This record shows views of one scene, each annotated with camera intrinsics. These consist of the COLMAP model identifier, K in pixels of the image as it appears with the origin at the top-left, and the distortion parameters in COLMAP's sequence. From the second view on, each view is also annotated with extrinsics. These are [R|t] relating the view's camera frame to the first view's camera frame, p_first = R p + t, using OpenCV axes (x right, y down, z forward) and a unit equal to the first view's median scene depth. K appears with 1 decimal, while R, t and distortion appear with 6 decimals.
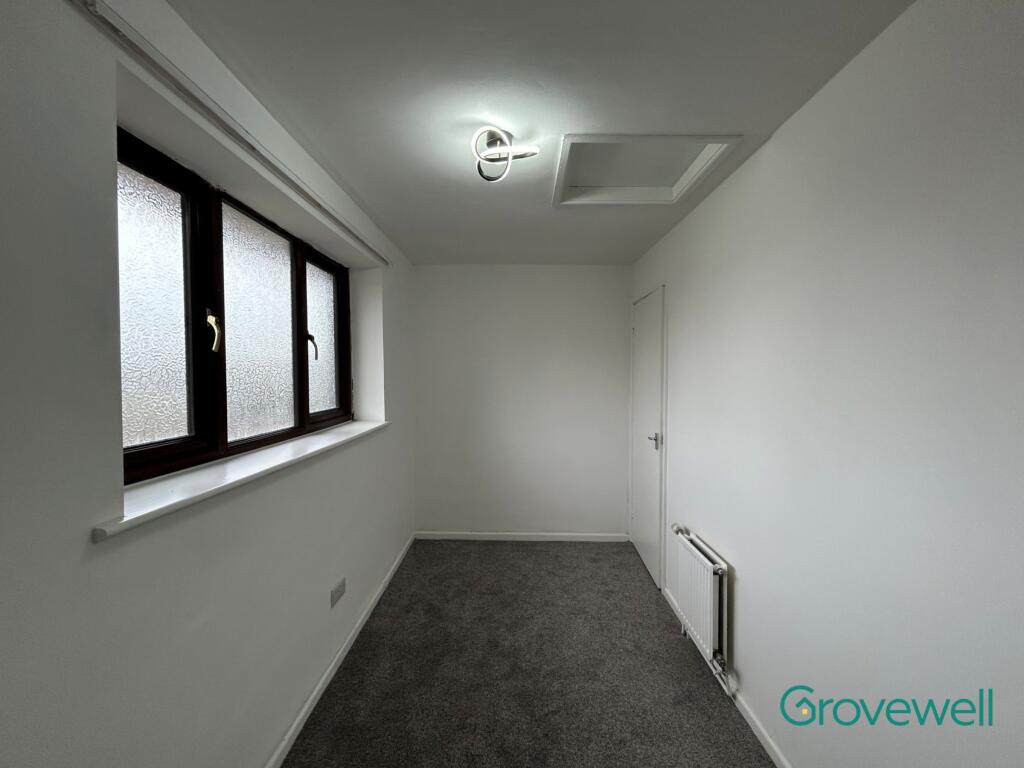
lens RADIAL K [[410.8, 0, 512.0], [0, 410.8, 384.0], [0, 0, 1]] dist [-0.000078, -0.000003]
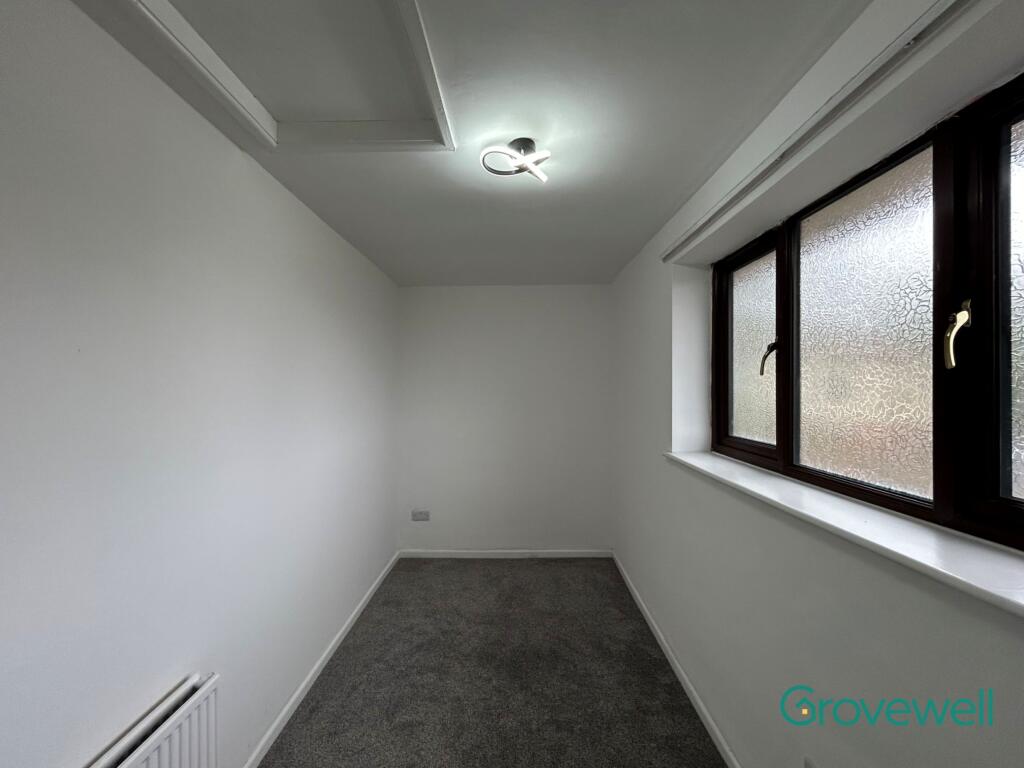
lens RADIAL K [[410.8, 0, 512.0], [0, 410.8, 384.0], [0, 0, 1]] dist [-0.000078, -0.000003]
pose [[-0.999997, -0.000661, 0.002340, -0.009833], [-0.000626, 0.999884, 0.015236, -0.061342], [-0.002350, 0.015234, -0.999881, 1.877088]]
